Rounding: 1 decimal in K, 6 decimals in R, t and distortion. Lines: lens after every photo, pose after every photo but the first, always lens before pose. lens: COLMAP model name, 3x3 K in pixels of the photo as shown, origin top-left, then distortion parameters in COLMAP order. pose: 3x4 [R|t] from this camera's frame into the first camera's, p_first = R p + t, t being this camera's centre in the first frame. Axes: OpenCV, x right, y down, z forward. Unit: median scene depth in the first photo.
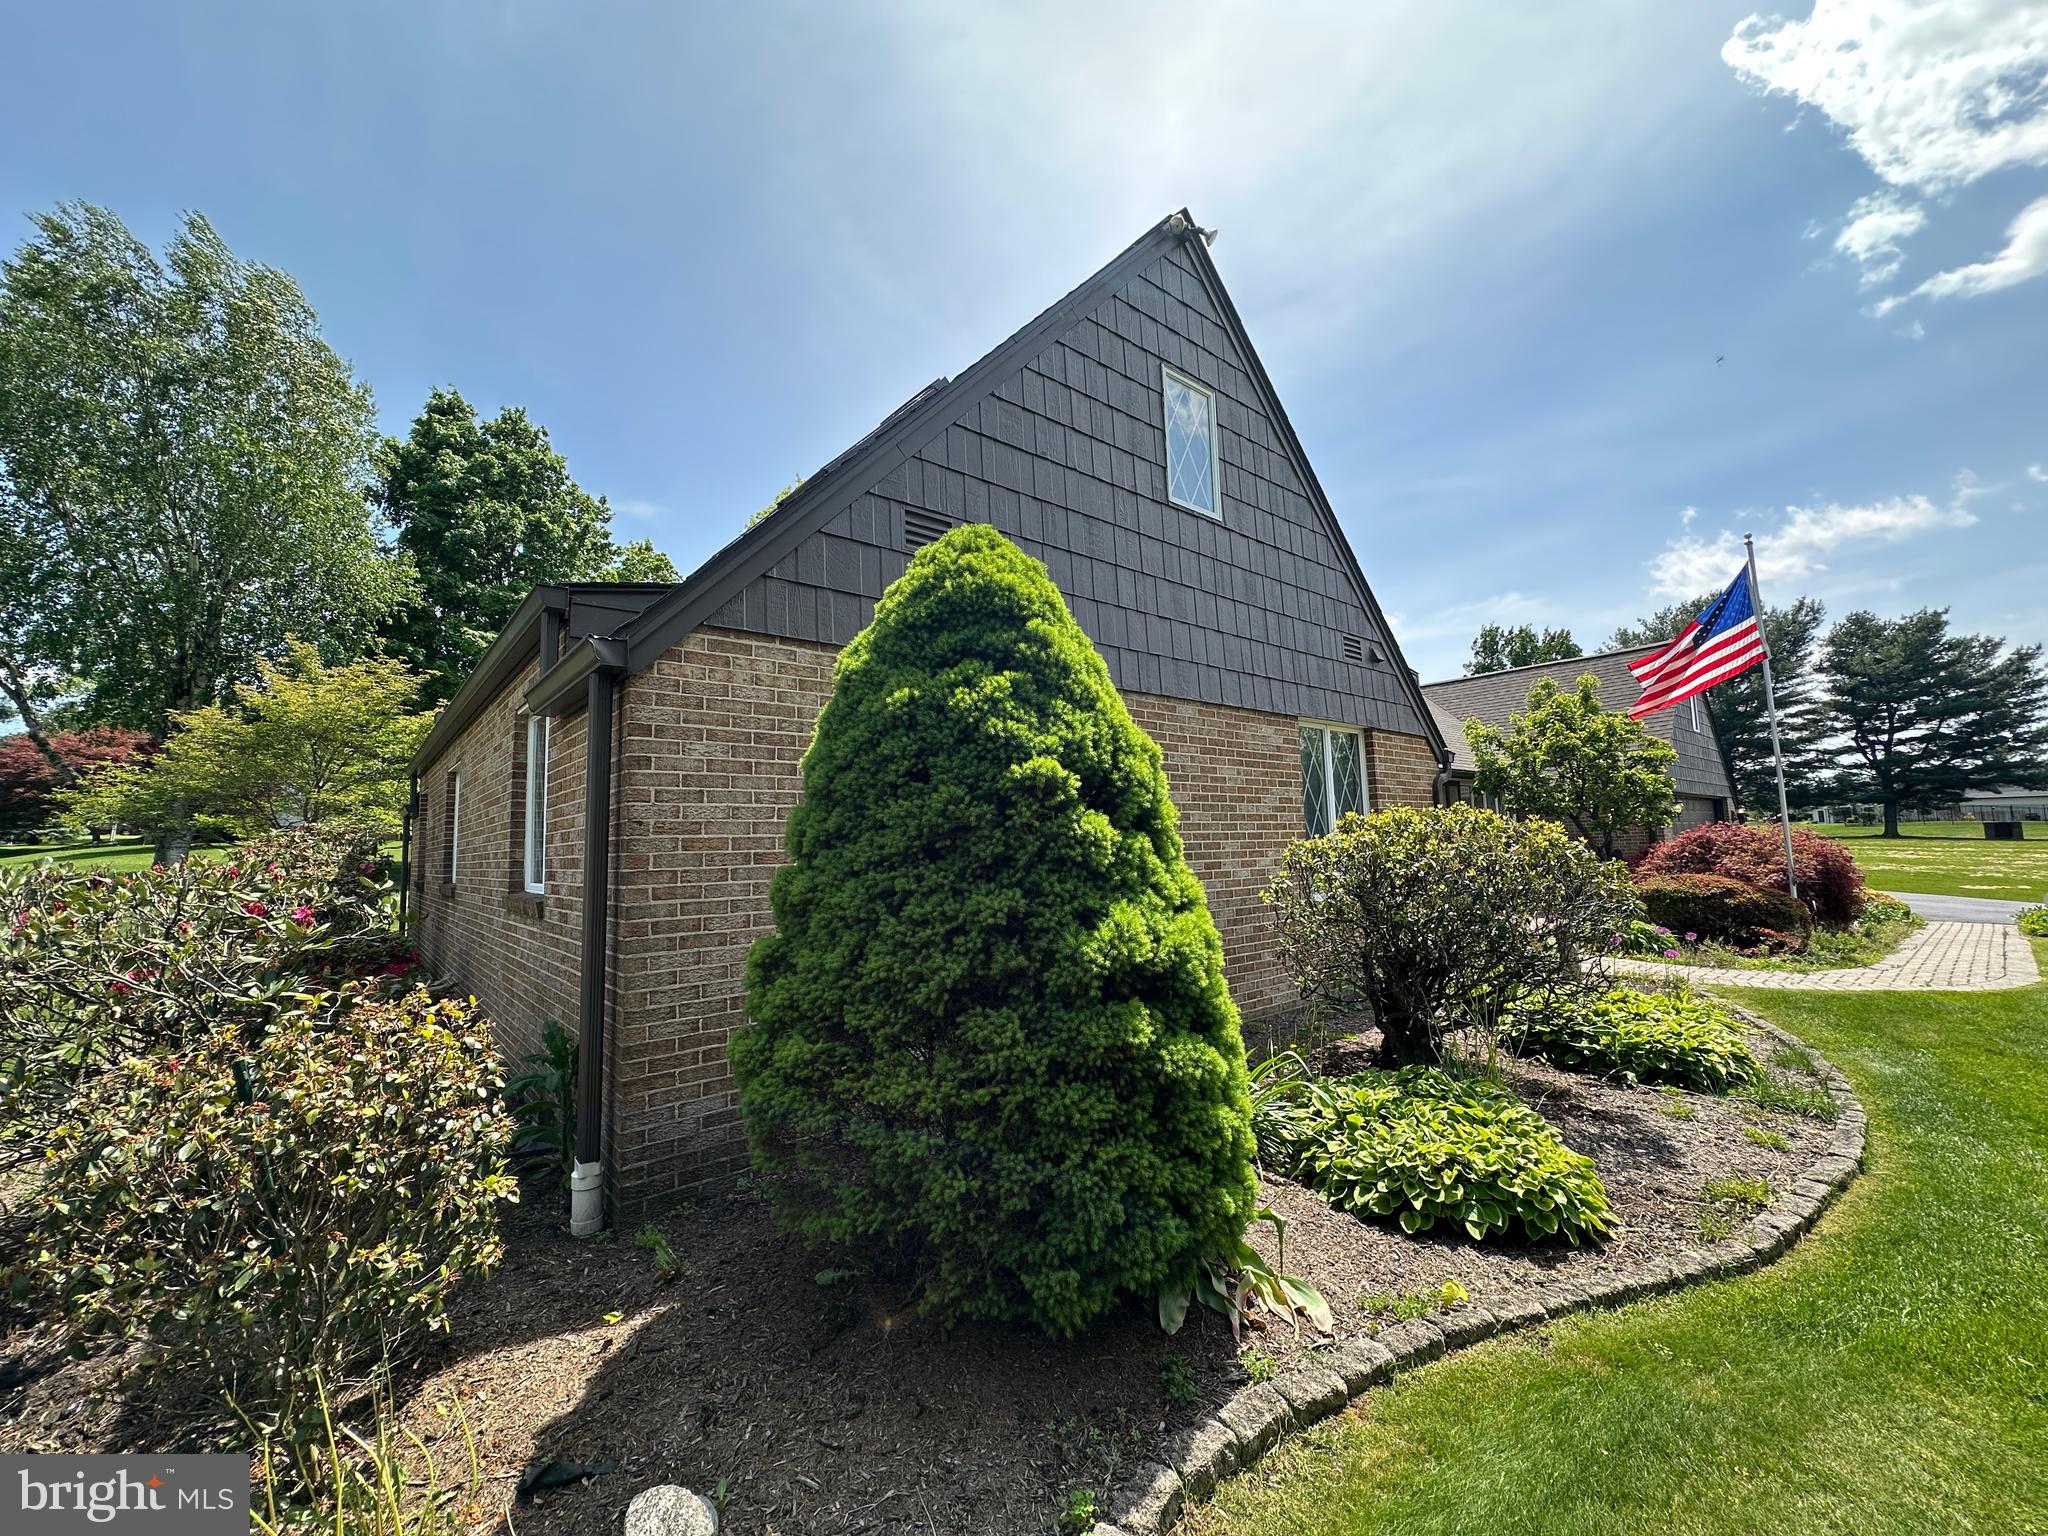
lens RADIAL K [[822.6, 0, 1021.4], [0, 822.6, 766.1], [0, 0, 1]] dist [-0.002837, 0.000728]
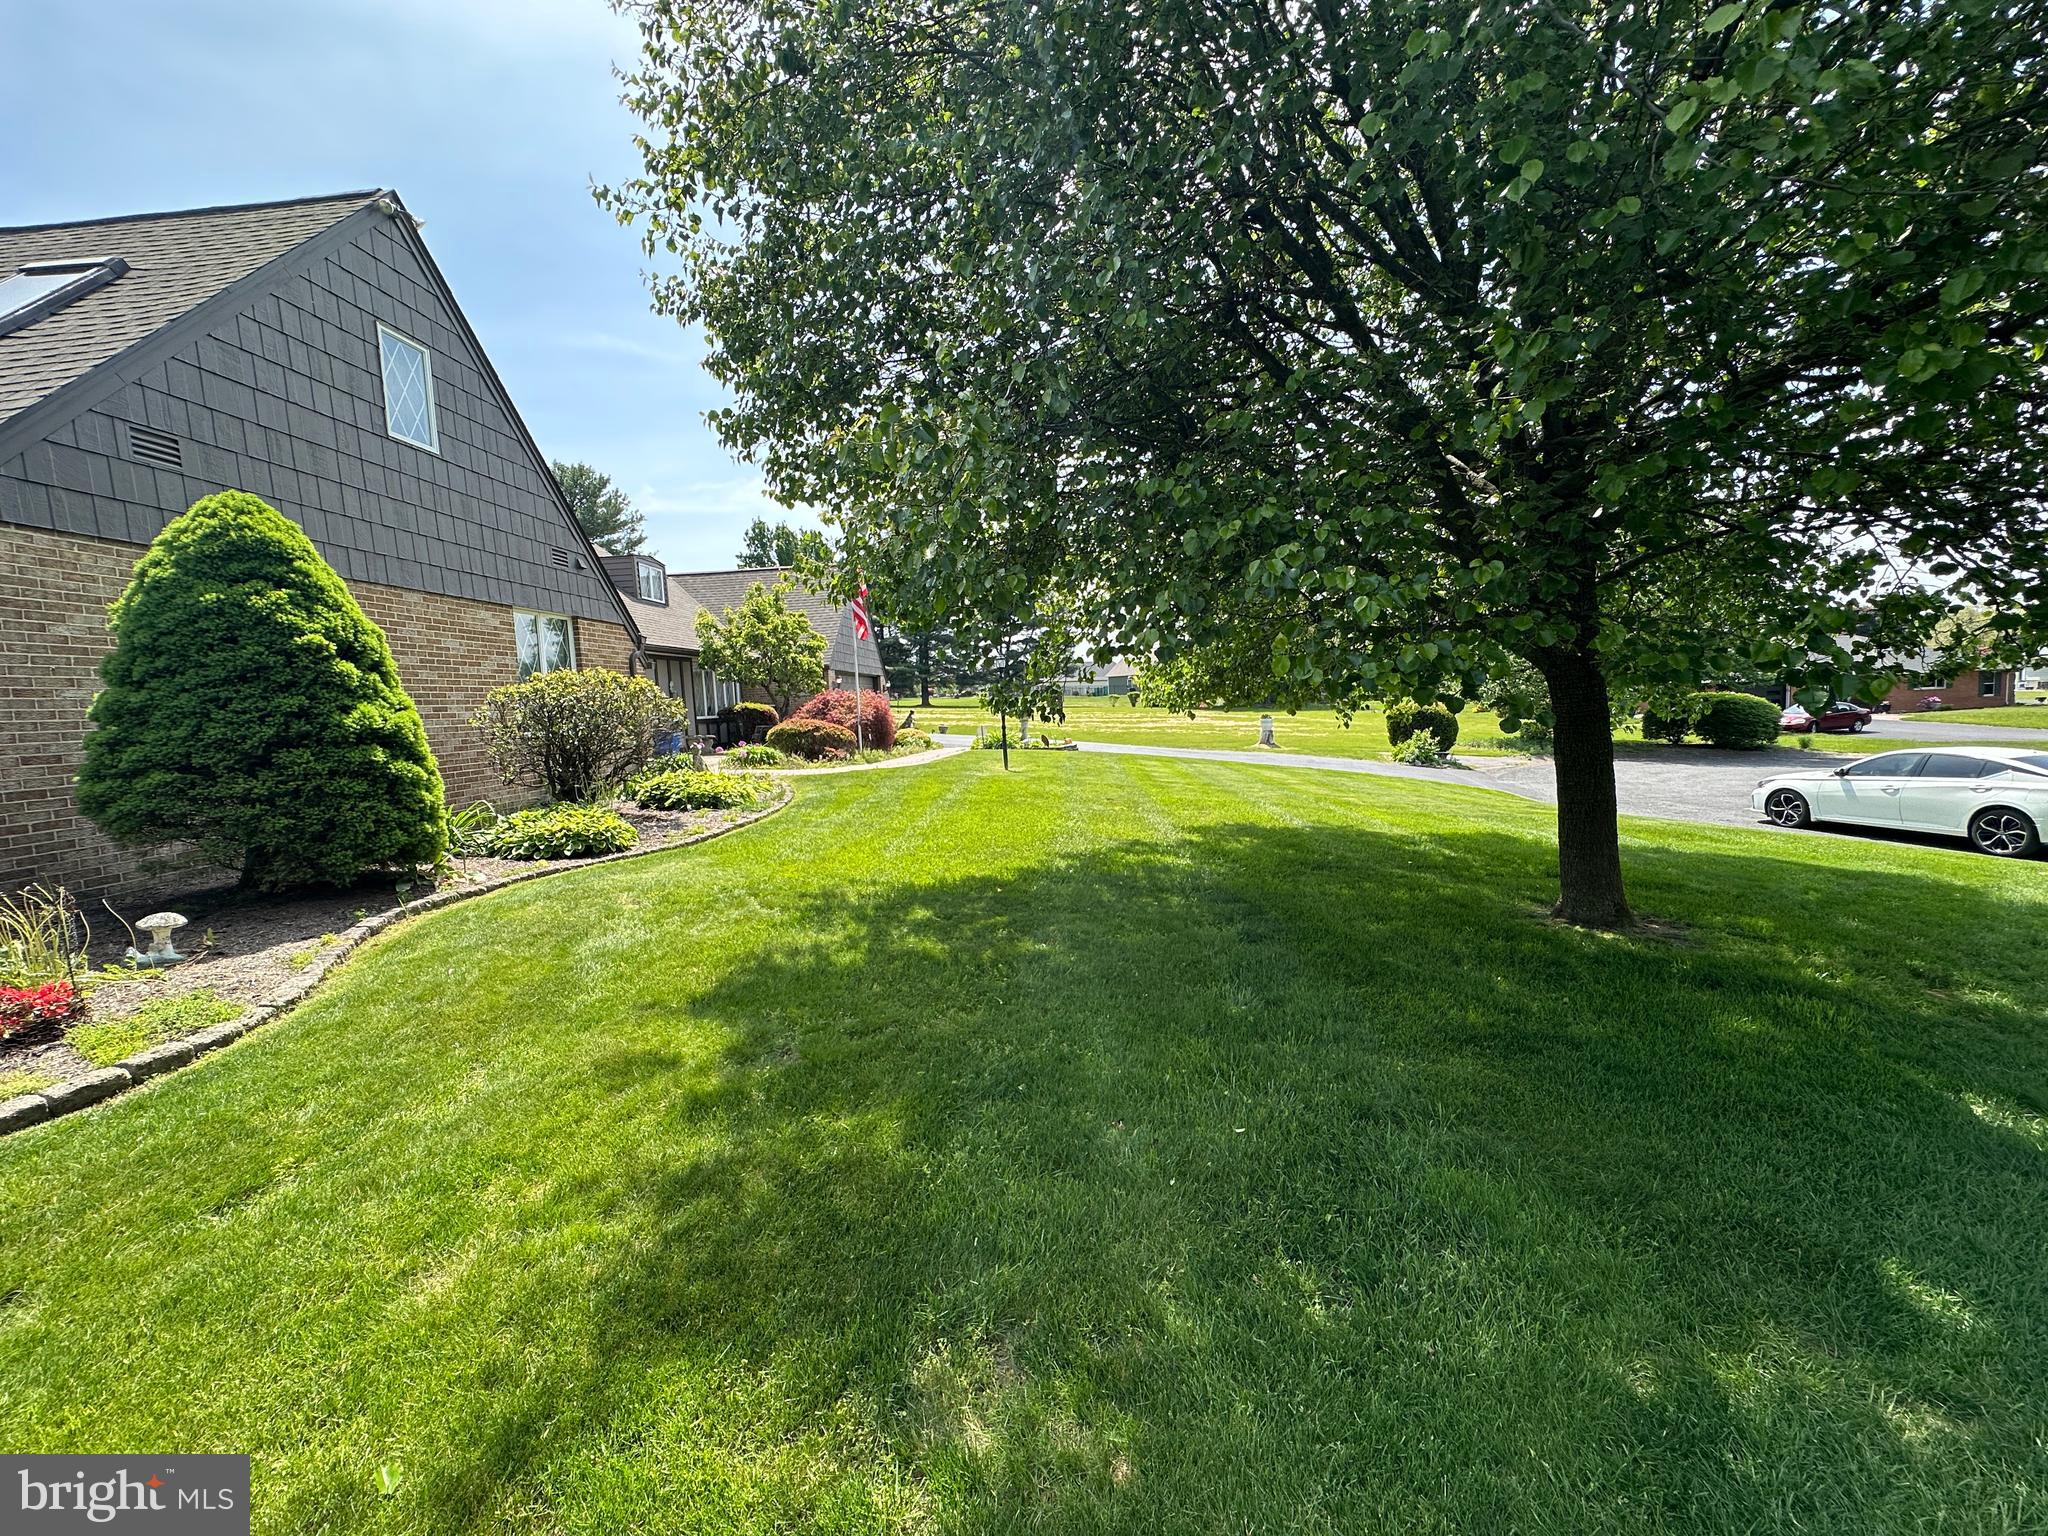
lens RADIAL K [[816.0, 0, 1023.2], [0, 816.0, 765.0], [0, 0, 1]] dist [-0.002123, 0.000643]
pose [[0.688194, -0.060703, 0.722983, -0.225769], [-0.048196, 0.990468, 0.129039, -0.032823], [-0.723924, -0.123648, 0.678708, -1.593737]]
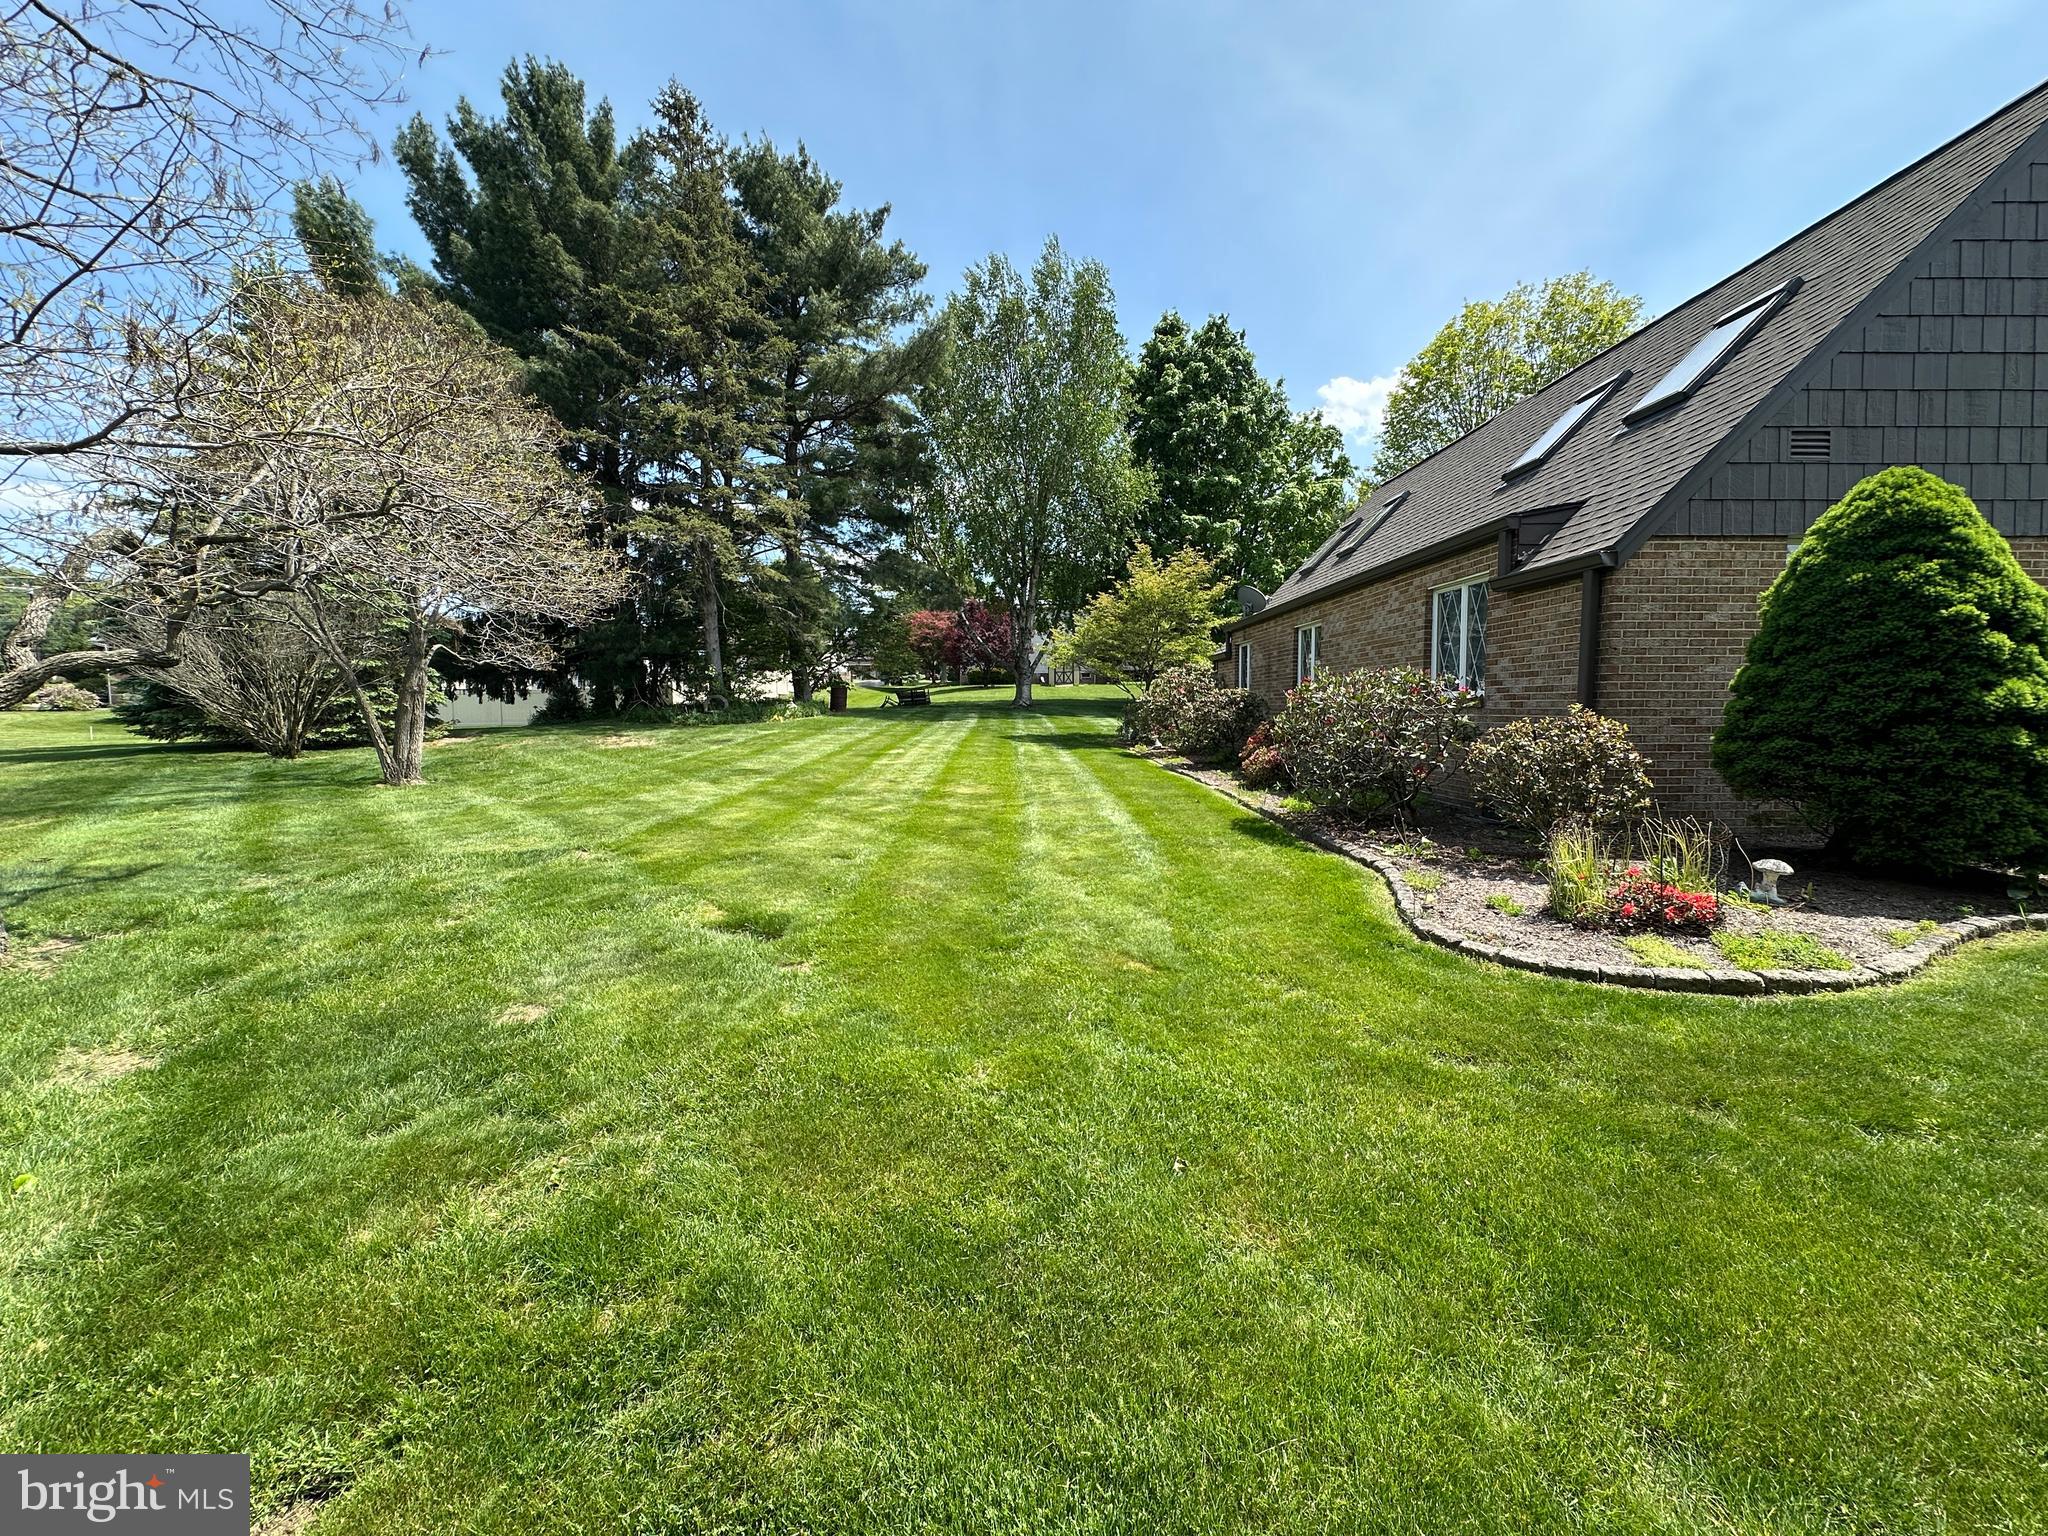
lens RADIAL K [[816.0, 0, 1023.2], [0, 816.0, 765.0], [0, 0, 1]] dist [-0.002123, 0.000643]
pose [[0.773235, 0.069795, -0.630267, -0.410913], [0.045571, 0.985238, 0.165013, -0.051399], [0.632480, -0.156316, 0.758640, -1.763406]]
